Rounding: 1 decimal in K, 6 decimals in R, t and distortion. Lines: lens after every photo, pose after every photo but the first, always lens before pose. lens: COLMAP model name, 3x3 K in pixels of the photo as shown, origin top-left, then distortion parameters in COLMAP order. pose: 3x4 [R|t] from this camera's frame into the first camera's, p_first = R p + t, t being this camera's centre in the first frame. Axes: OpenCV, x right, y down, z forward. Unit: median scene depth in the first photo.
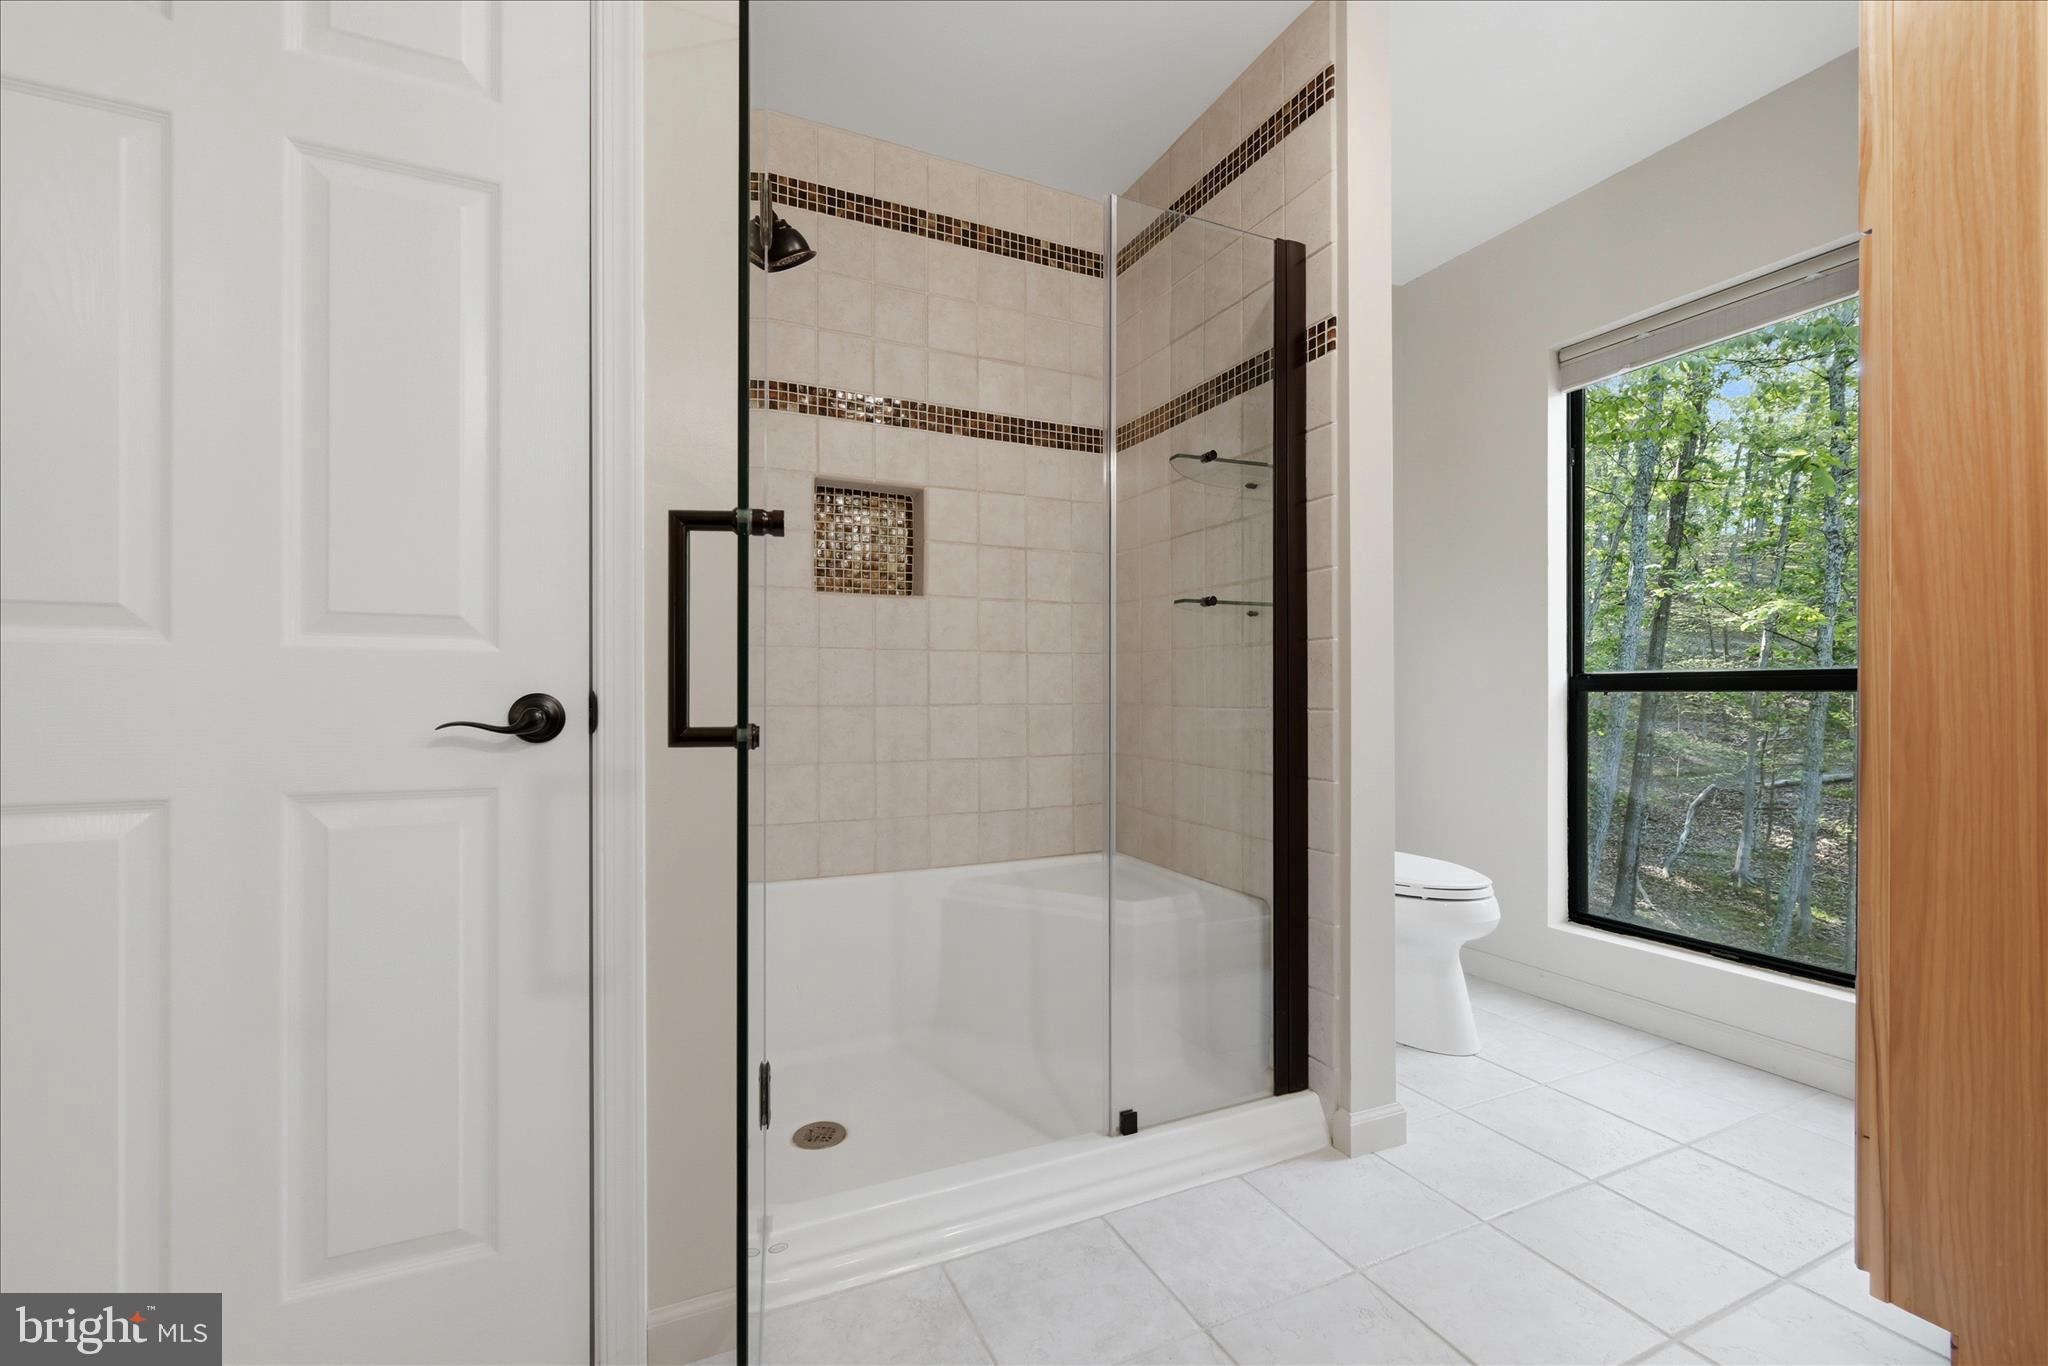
lens RADIAL K [[860.8, 0, 1013.4], [0, 860.8, 694.5], [0, 0, 1]] dist [-0.001719, -0.000787]
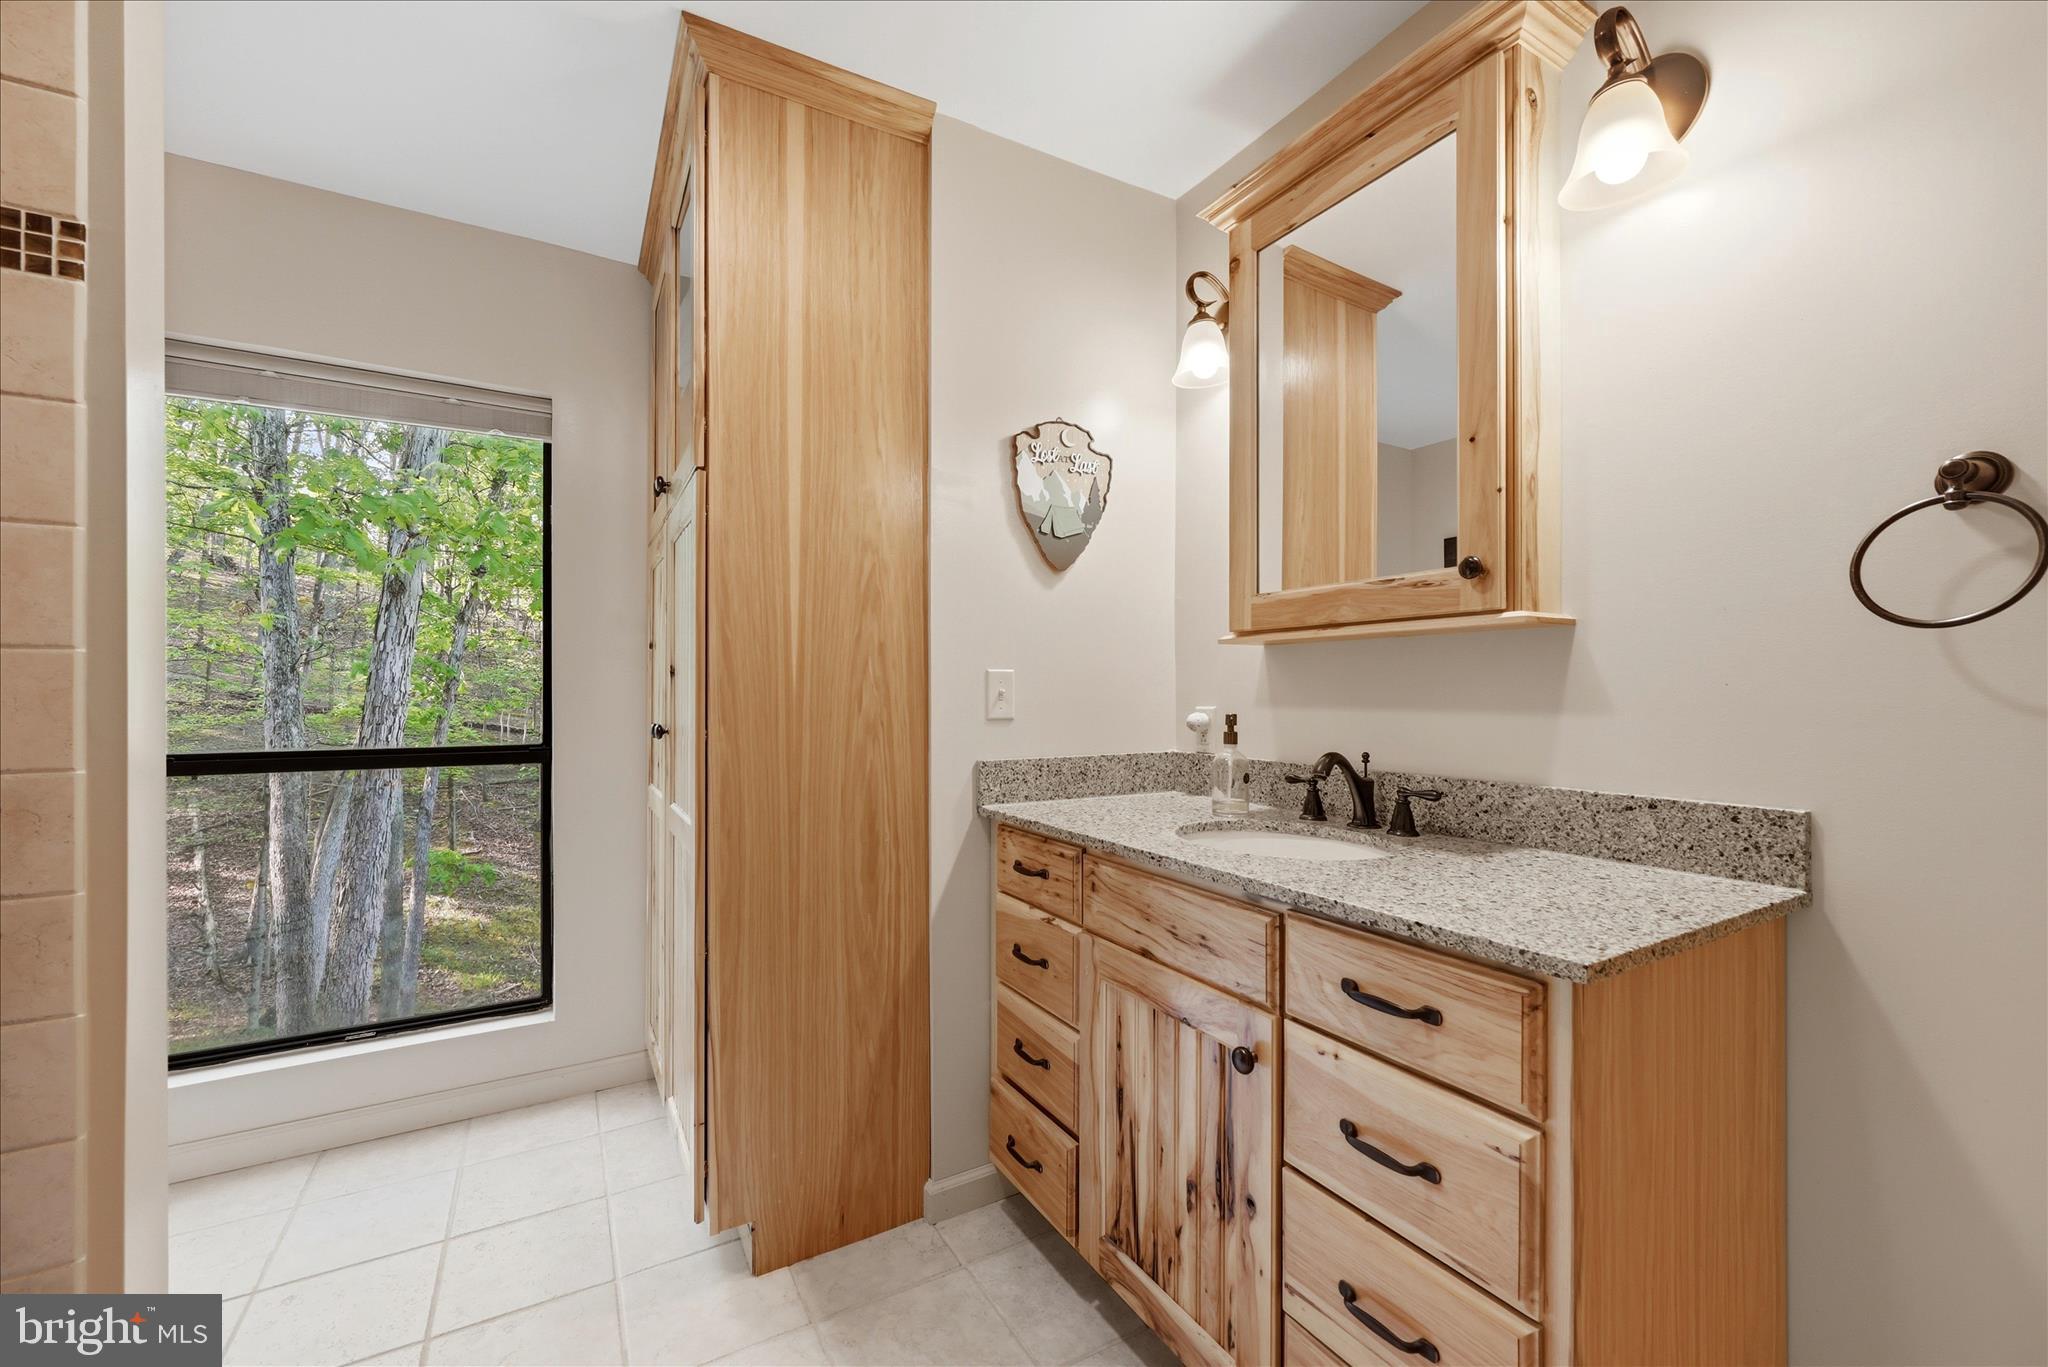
lens RADIAL K [[818.9, 0, 1020.6], [0, 818.9, 688.1], [0, 0, 1]] dist [0.001051, 0.000349]
pose [[-0.096435, 0.007133, 0.995314, -0.246252], [0.000081, 0.999974, -0.007158, -0.116560], [-0.995339, -0.000609, -0.096433, 0.410514]]
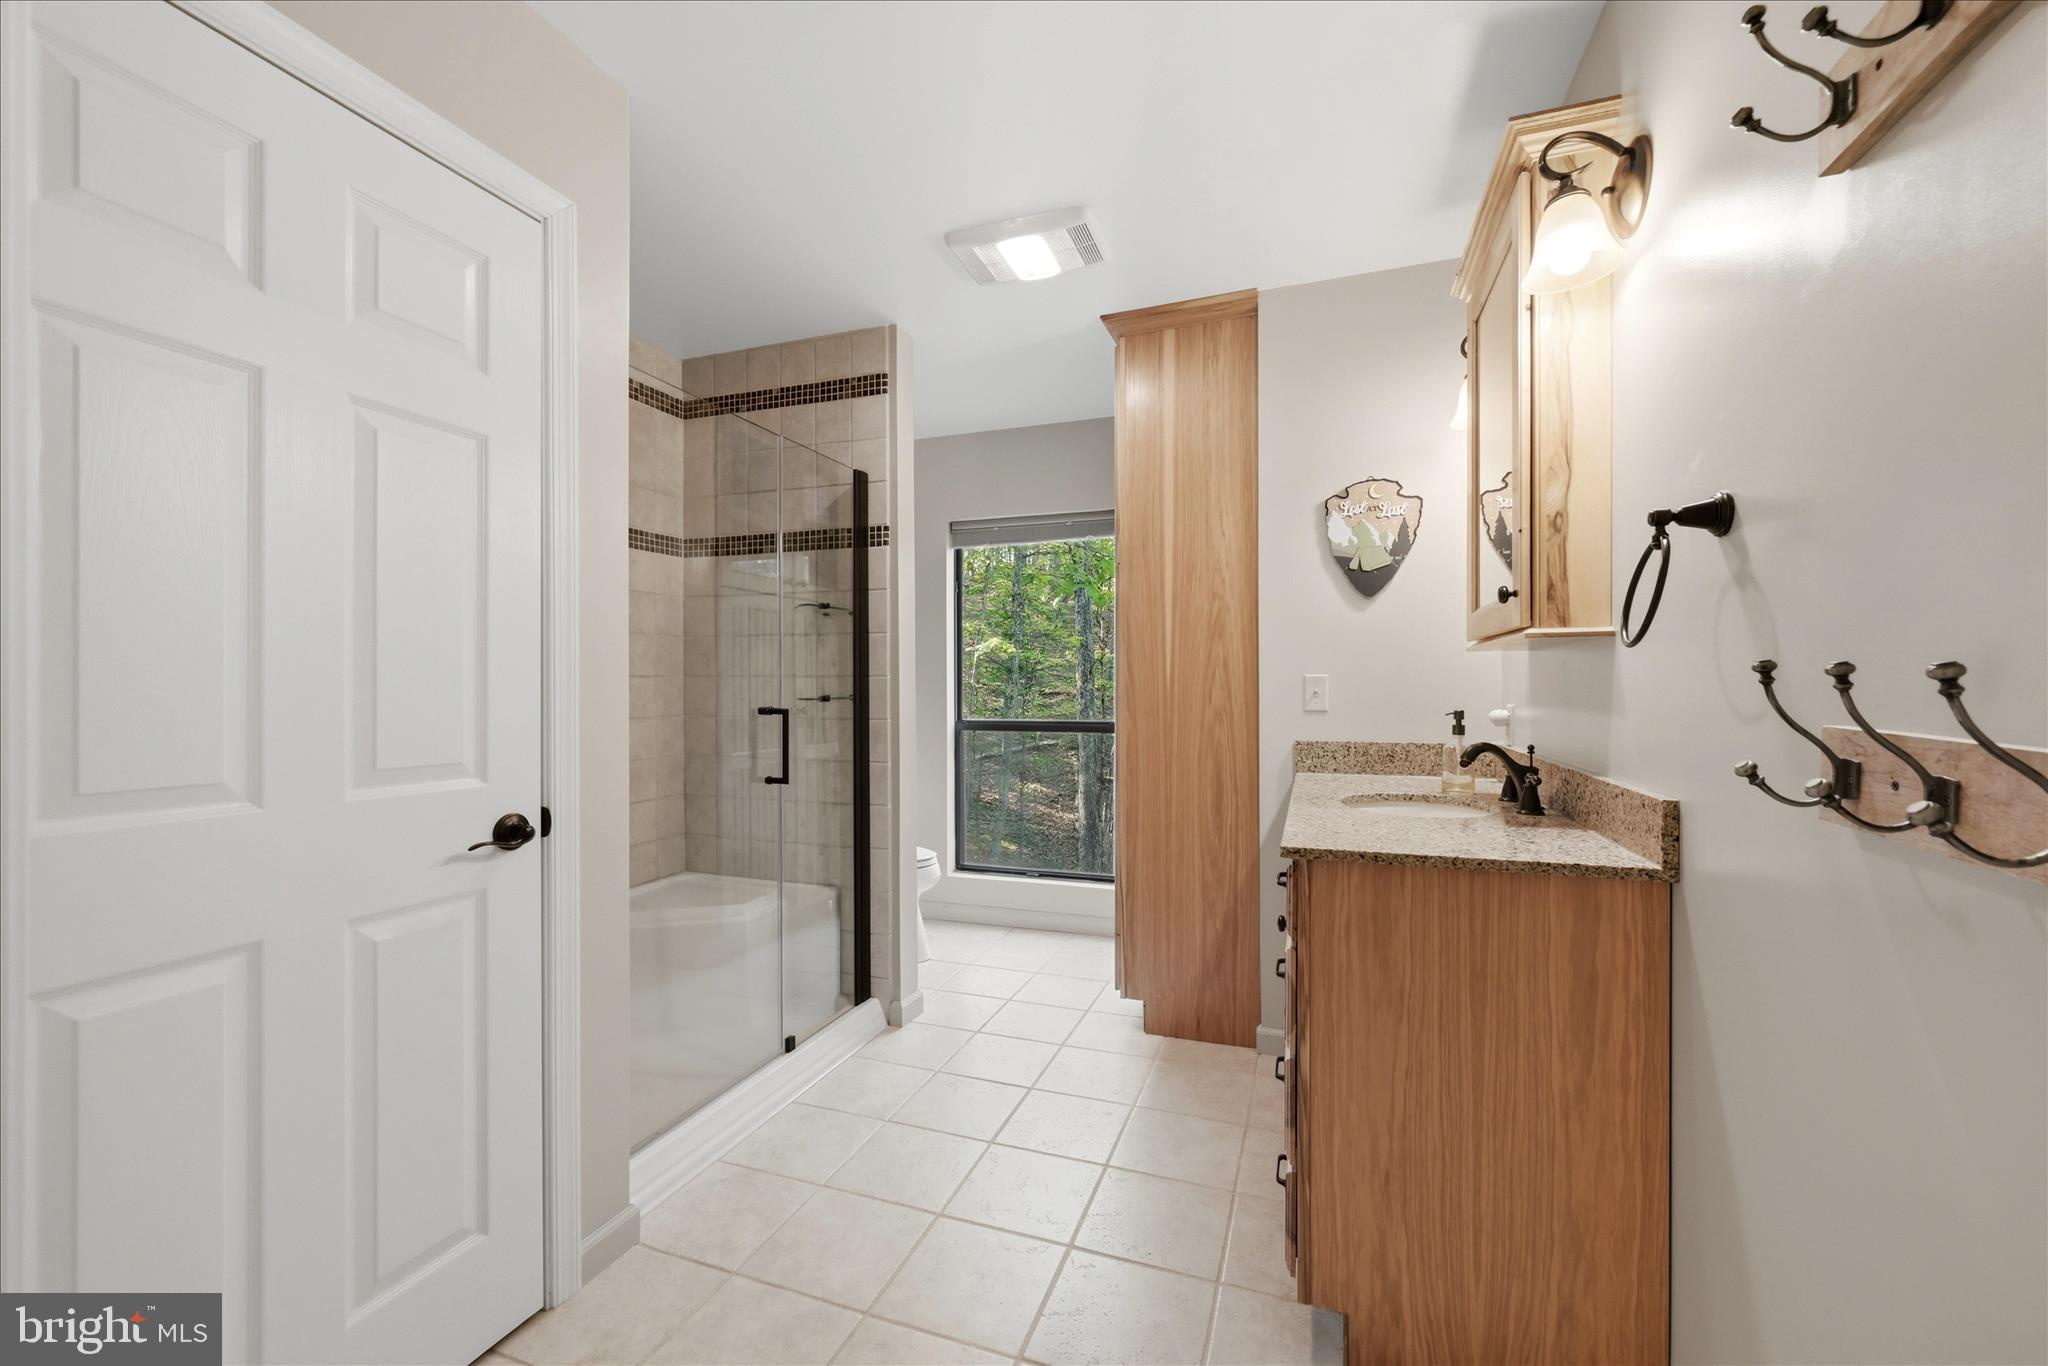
lens RADIAL K [[842.3, 0, 1032.8], [0, 842.3, 684.0], [0, 0, 1]] dist [0.002089, 0.000288]
pose [[0.695297, 0.001298, 0.718722, -0.597806], [0.001312, 0.999994, -0.003076, -0.127659], [-0.718722, 0.003082, 0.695291, -0.328609]]
